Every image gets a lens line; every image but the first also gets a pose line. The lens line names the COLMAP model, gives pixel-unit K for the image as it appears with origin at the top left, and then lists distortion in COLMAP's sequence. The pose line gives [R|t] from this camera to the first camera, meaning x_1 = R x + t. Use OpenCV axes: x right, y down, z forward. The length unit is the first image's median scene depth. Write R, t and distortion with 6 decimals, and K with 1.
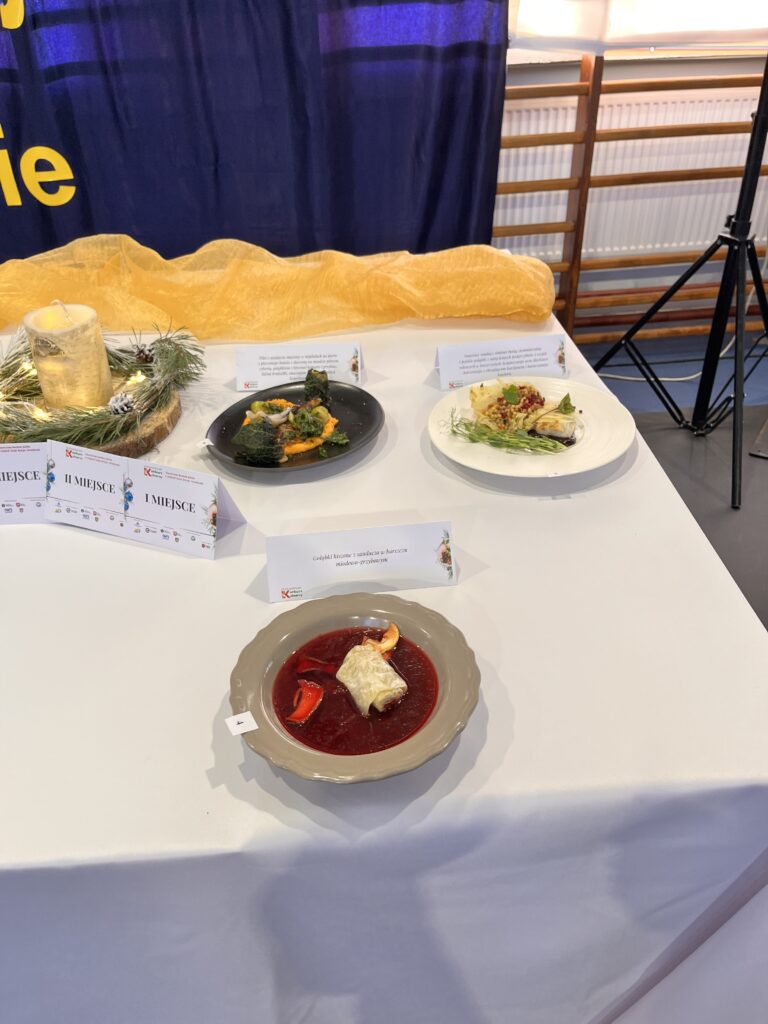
lens RADIAL K [[796.6, 0, 384.0], [0, 796.6, 512.0], [0, 0, 1]] dist [0.097881, -0.116632]
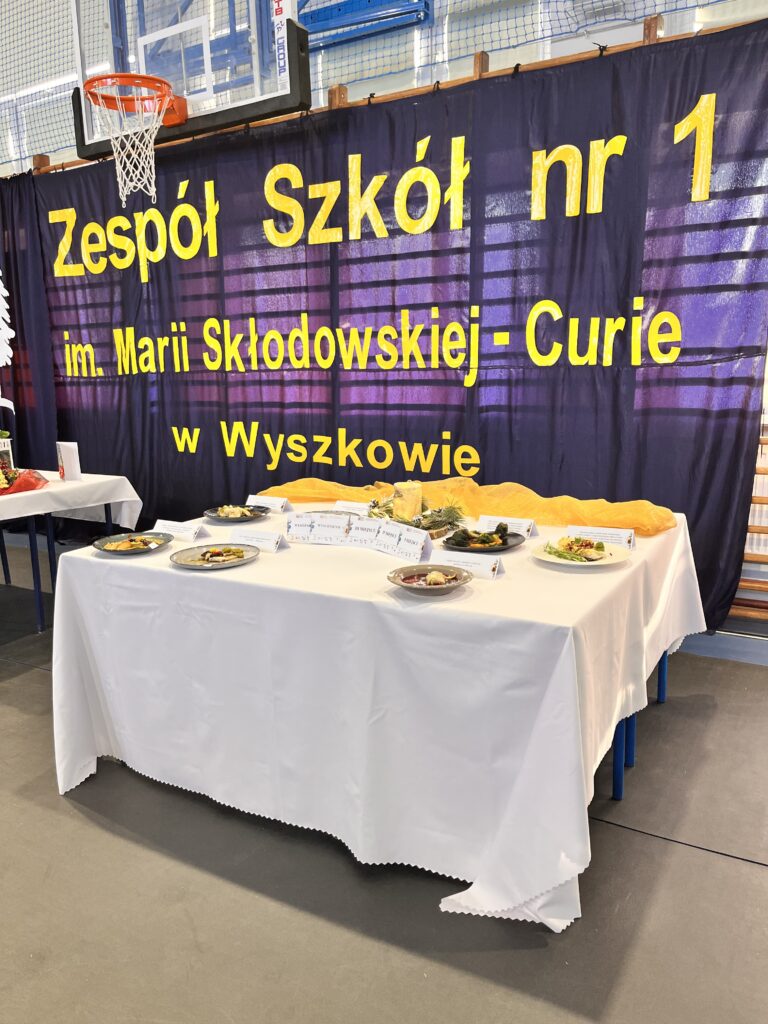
lens RADIAL K [[796.6, 0, 384.0], [0, 796.6, 512.0], [0, 0, 1]] dist [0.097881, -0.116632]
pose [[0.838136, 0.135137, -0.528456, 0.386124], [-0.327772, 0.899175, -0.289913, 0.260139], [0.435996, 0.416199, 0.797926, -0.432988]]
